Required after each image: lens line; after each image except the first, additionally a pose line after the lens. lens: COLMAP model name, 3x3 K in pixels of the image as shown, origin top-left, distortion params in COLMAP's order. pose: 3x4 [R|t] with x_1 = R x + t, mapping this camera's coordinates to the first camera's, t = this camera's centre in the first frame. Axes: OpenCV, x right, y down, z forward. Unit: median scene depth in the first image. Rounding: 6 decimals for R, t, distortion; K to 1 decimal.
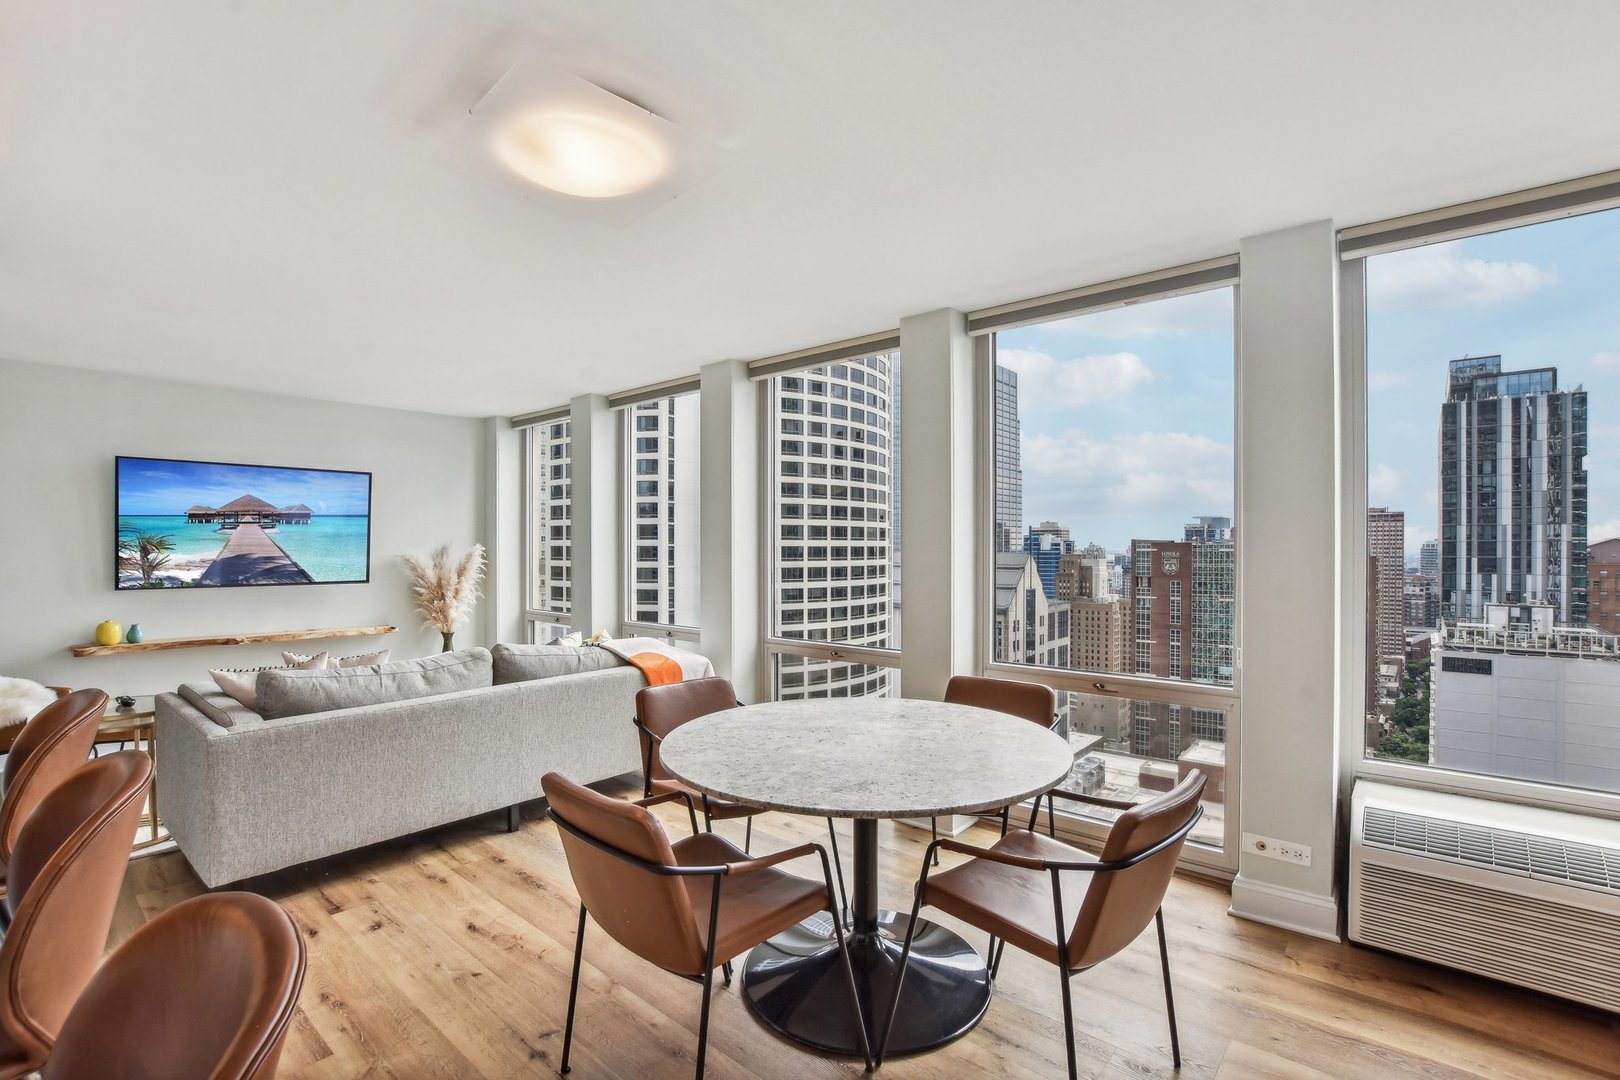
lens RADIAL K [[725.0, 0, 798.9], [0, 725.0, 547.8], [0, 0, 1]] dist [-0.027799, 0.000241]
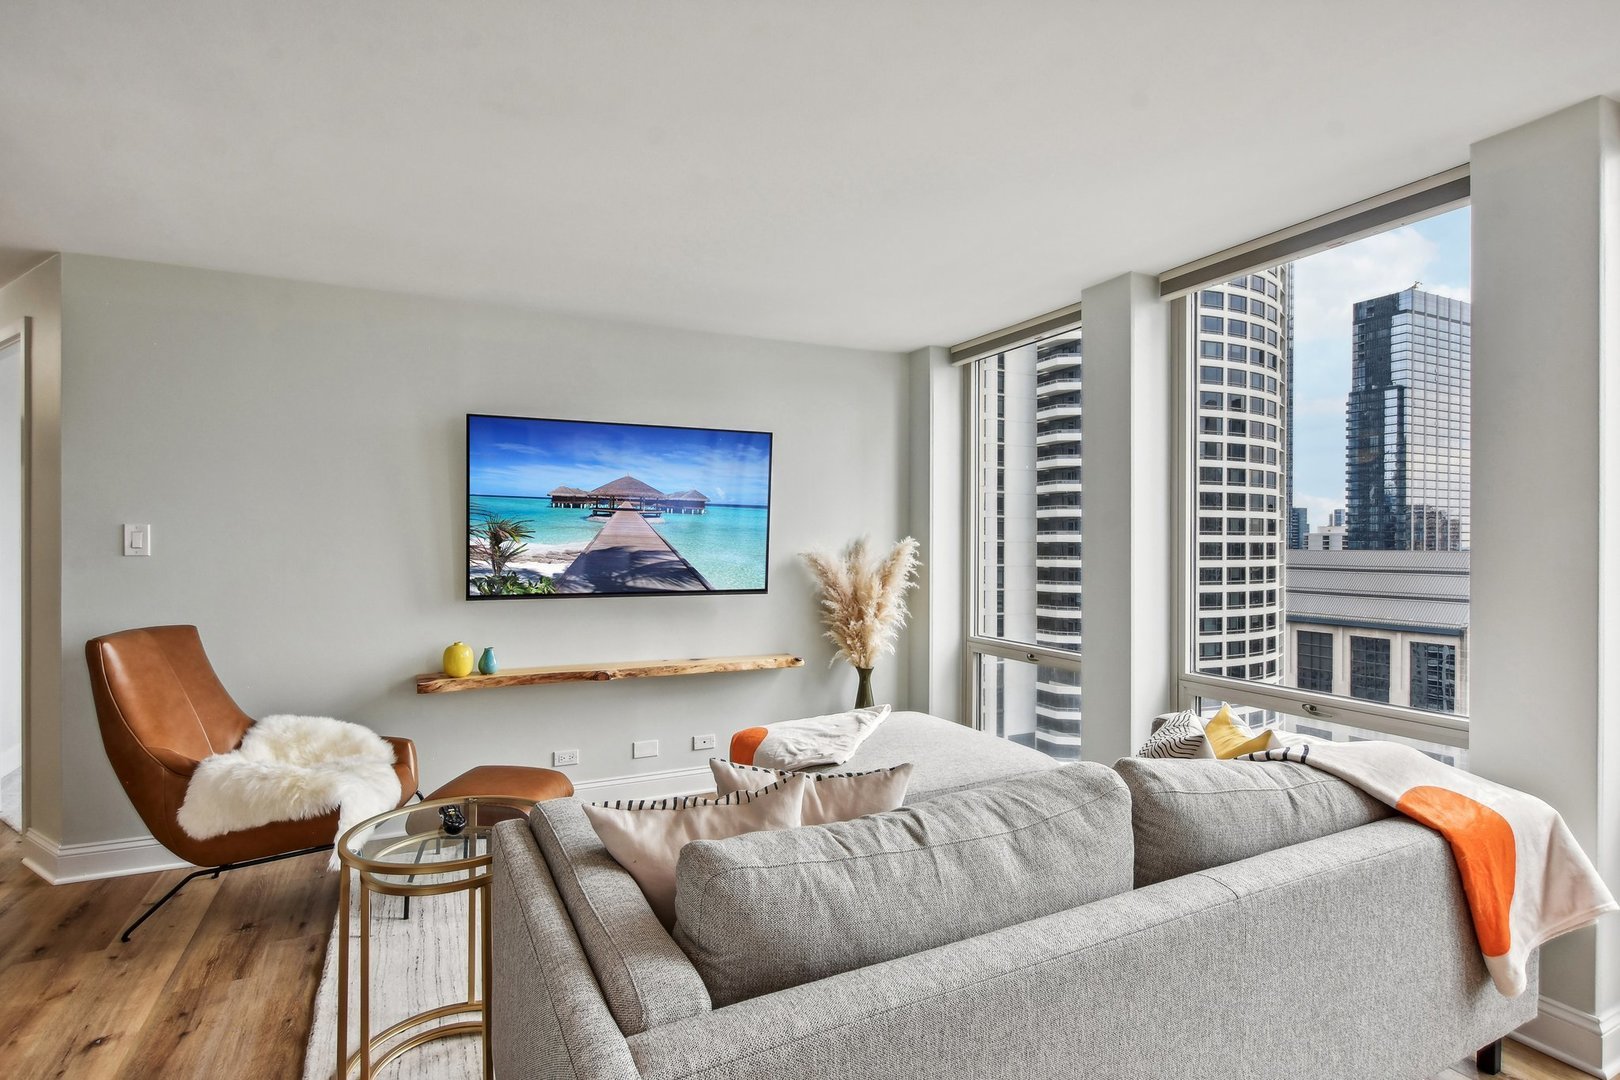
lens RADIAL K [[791.0, 0, 810.0], [0, 791.0, 540.0], [0, 0, 1]] dist [-0.002258, -0.000223]
pose [[0.922369, -0.000276, -0.386311, -0.246385], [-0.001703, 0.999987, -0.004782, 0.001157], [0.386307, 0.005069, 0.922356, 0.289563]]
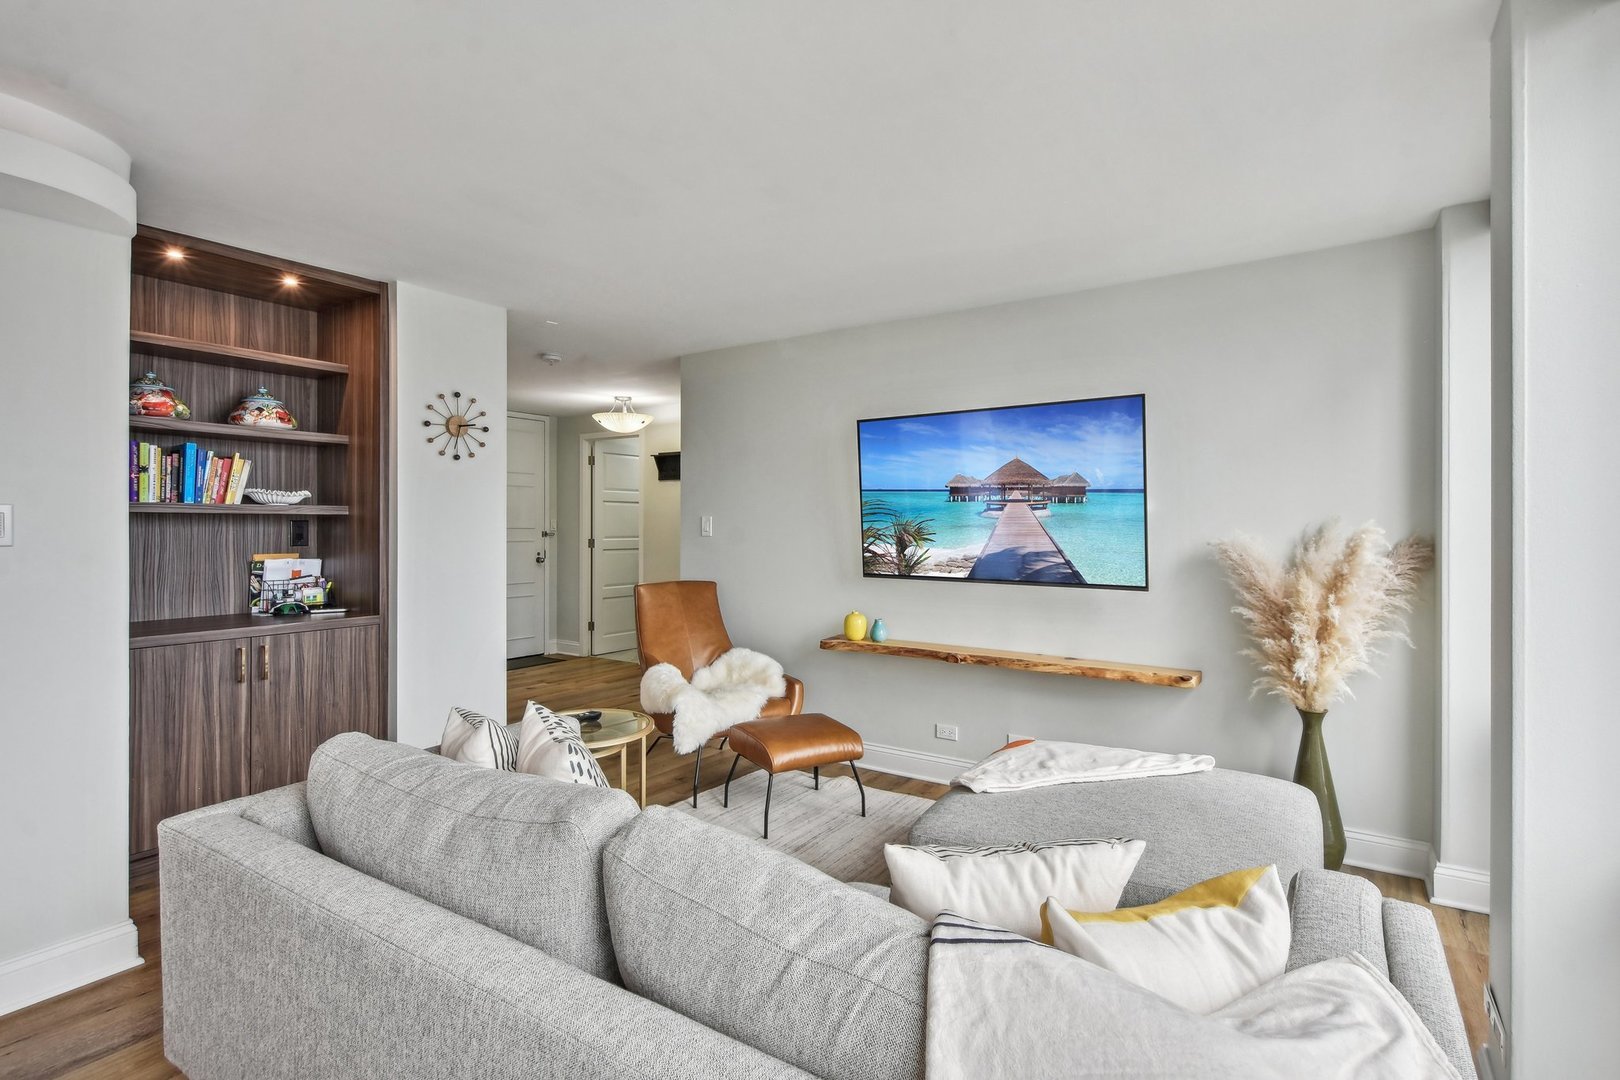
lens RADIAL K [[774.1, 0, 821.6], [0, 774.1, 525.3], [0, 0, 1]] dist [-0.000106, 0.000111]
pose [[0.135568, -0.000872, -0.990768, -0.030118], [-0.002300, 0.999997, -0.001195, -0.000962], [0.990765, 0.002440, 0.135566, 0.612350]]
